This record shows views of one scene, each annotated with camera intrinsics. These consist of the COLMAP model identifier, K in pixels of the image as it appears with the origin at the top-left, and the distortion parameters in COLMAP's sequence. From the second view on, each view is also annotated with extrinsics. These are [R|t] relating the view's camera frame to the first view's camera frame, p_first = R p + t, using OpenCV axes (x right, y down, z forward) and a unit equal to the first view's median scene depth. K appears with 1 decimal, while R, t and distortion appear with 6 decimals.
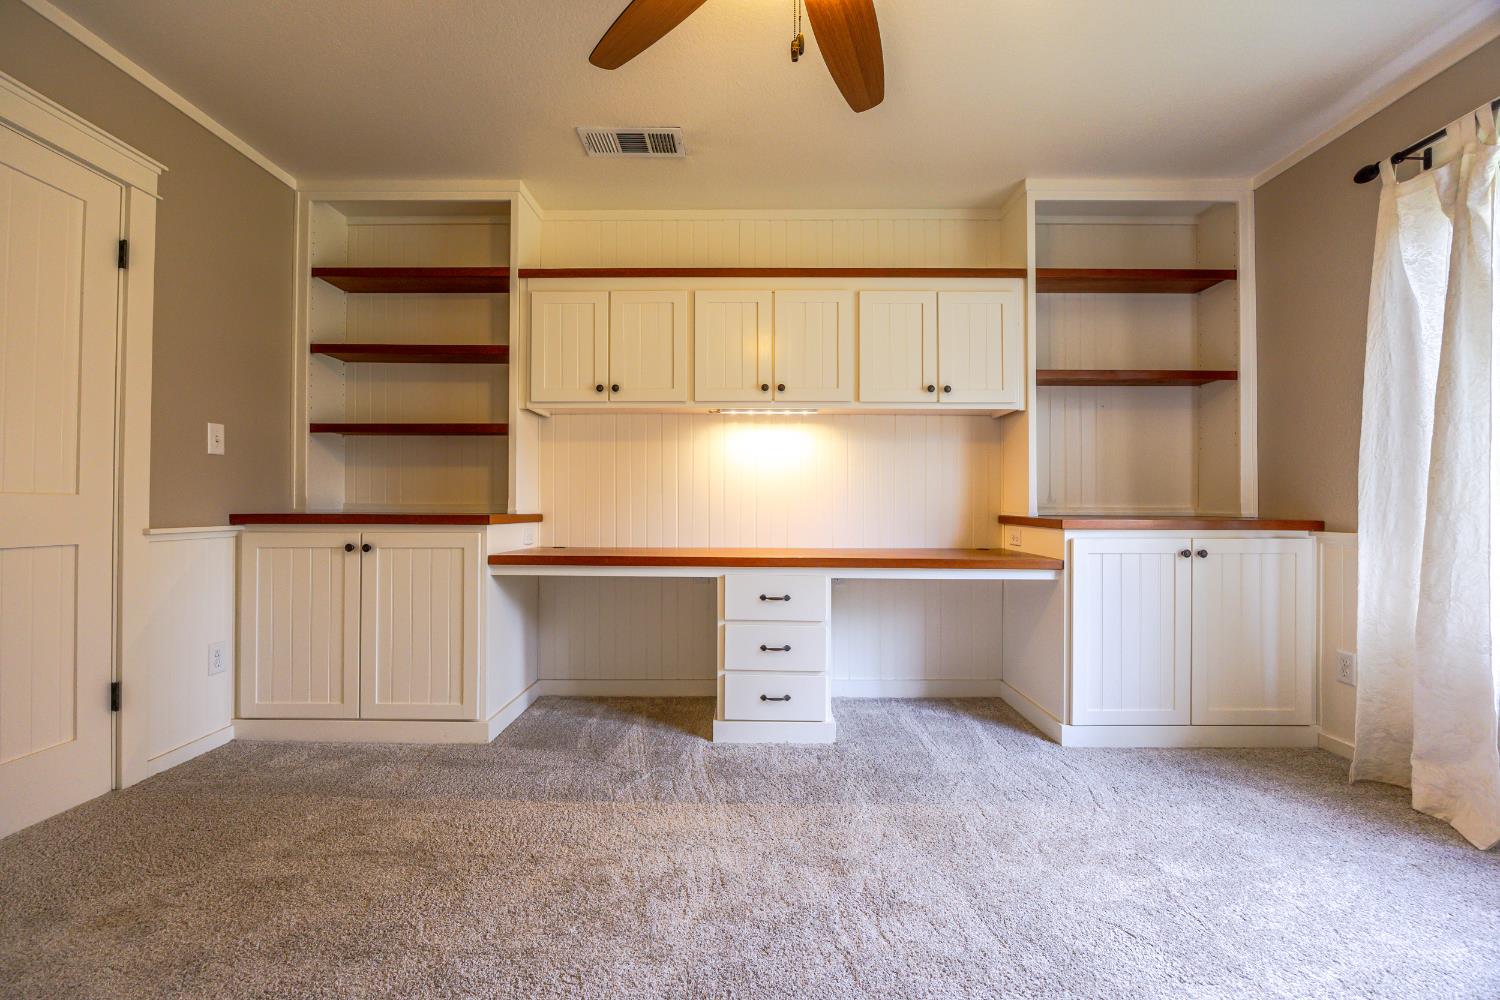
lens RADIAL K [[623.1, 0, 750.9], [0, 623.1, 498.9], [0, 0, 1]] dist [-0.011104, 0.000392]
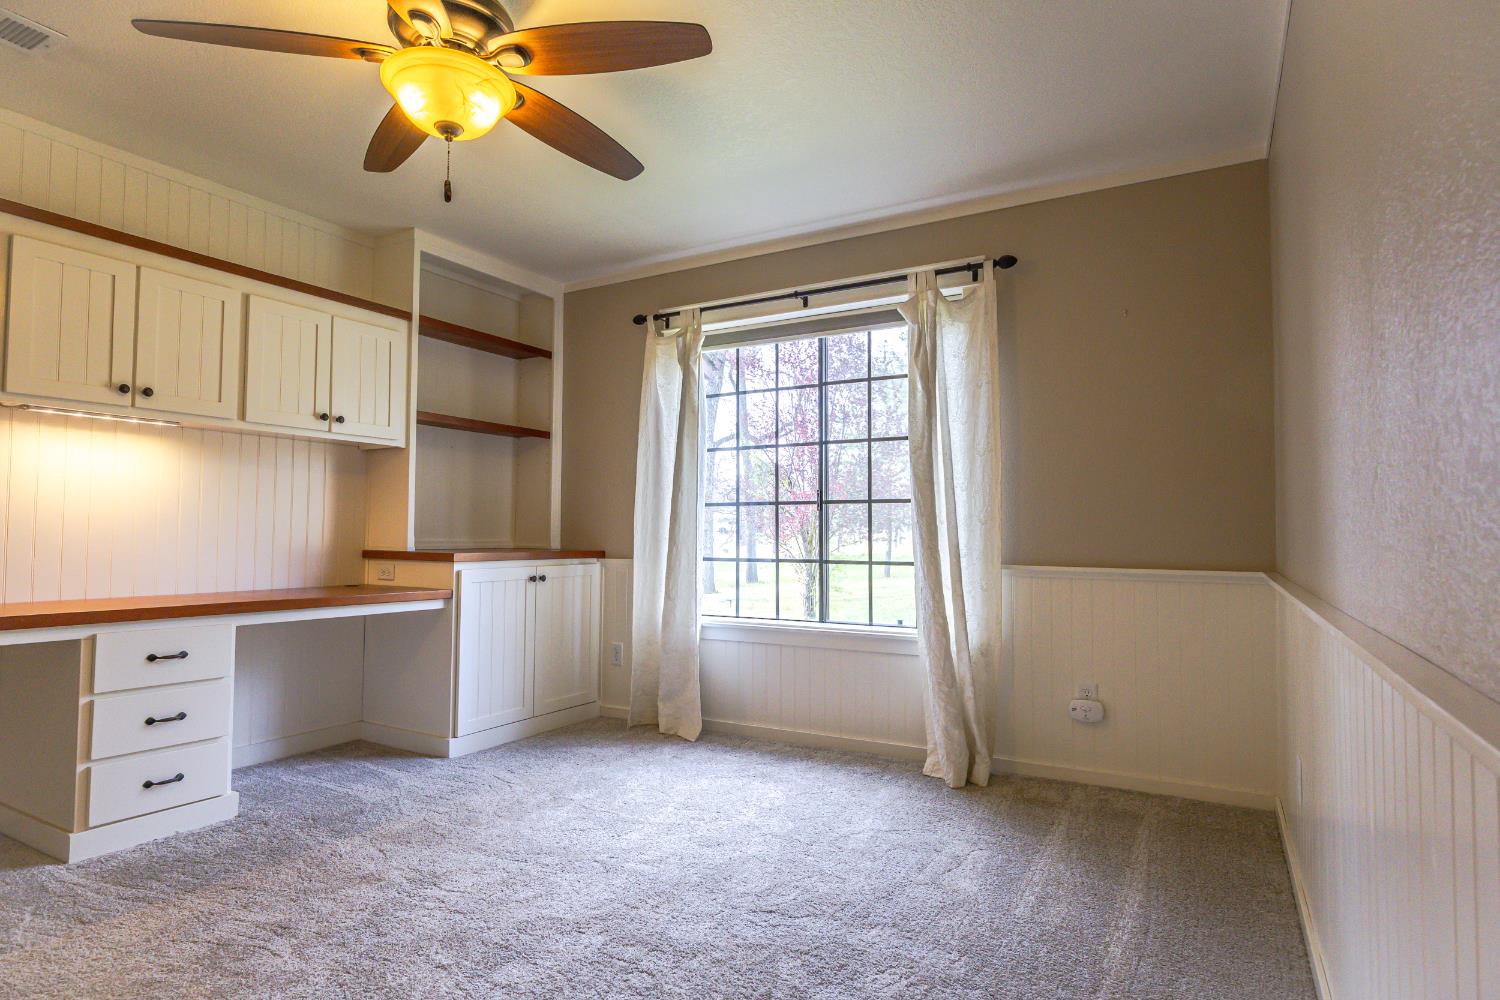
lens RADIAL K [[810.7, 0, 745.1], [0, 810.7, 502.8], [0, 0, 1]] dist [-0.010183, 0.000603]
pose [[0.491360, 0.035143, 0.870247, -0.500643], [-0.011898, 0.999363, -0.033639, -0.014688], [-0.870875, 0.006174, 0.491465, -0.168789]]
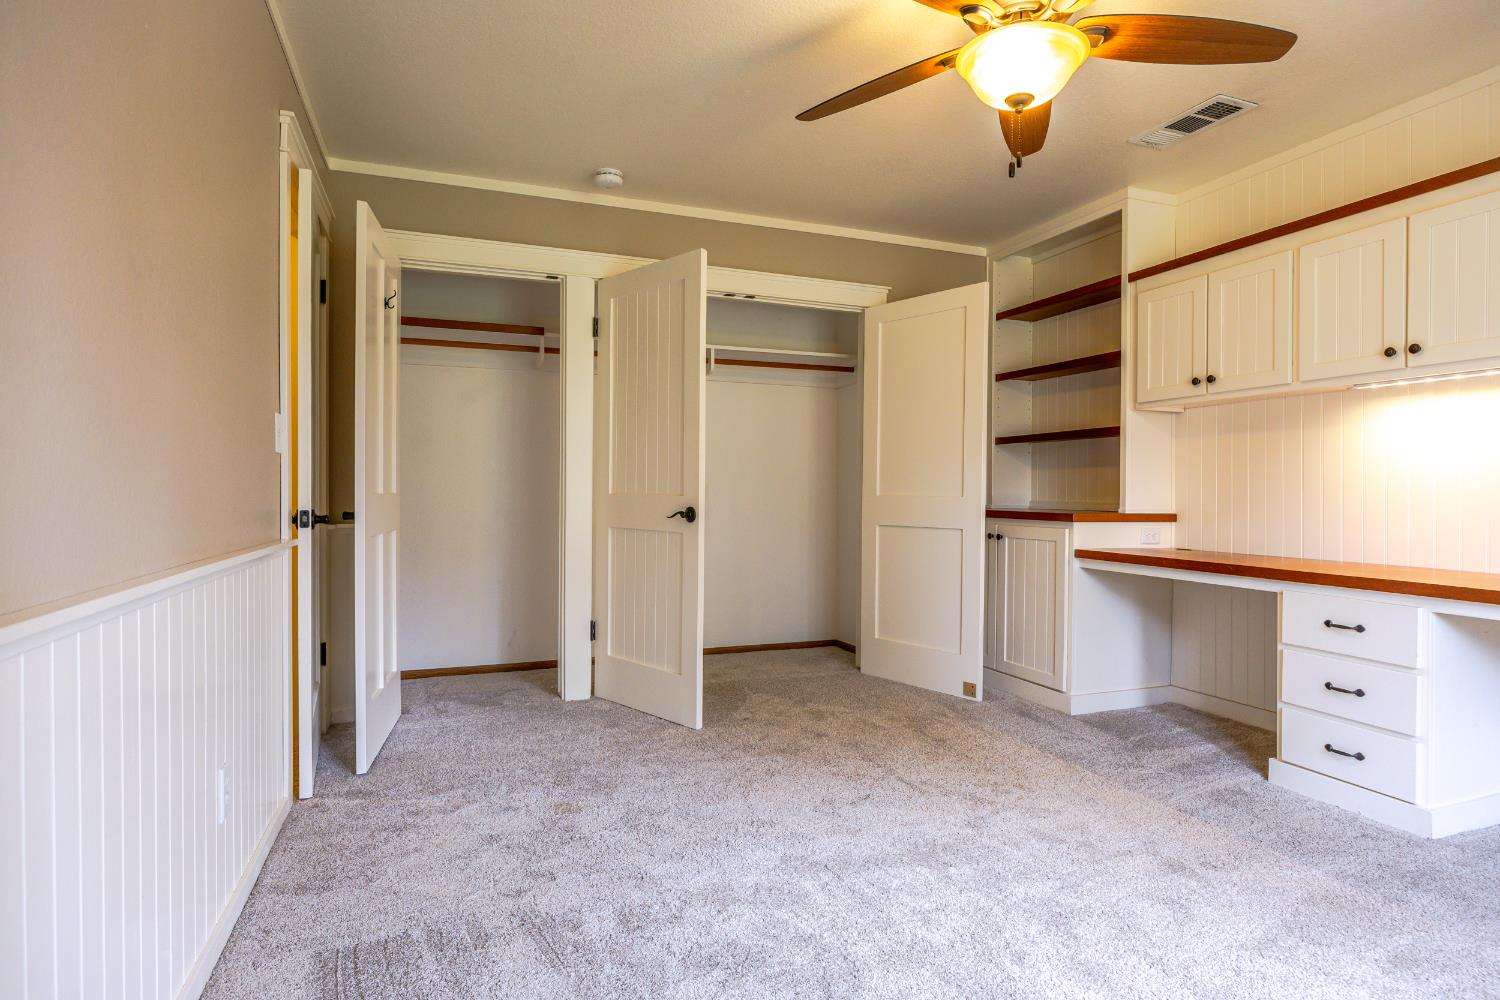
lens RADIAL K [[810.7, 0, 748.8], [0, 810.7, 499.9], [0, 0, 1]] dist [-0.010183, 0.000603]
pose [[0.362519, 0.008563, -0.931937, 0.701547], [0.003902, 0.999935, 0.010706, -0.015434], [0.931968, -0.007517, 0.362462, -0.074843]]
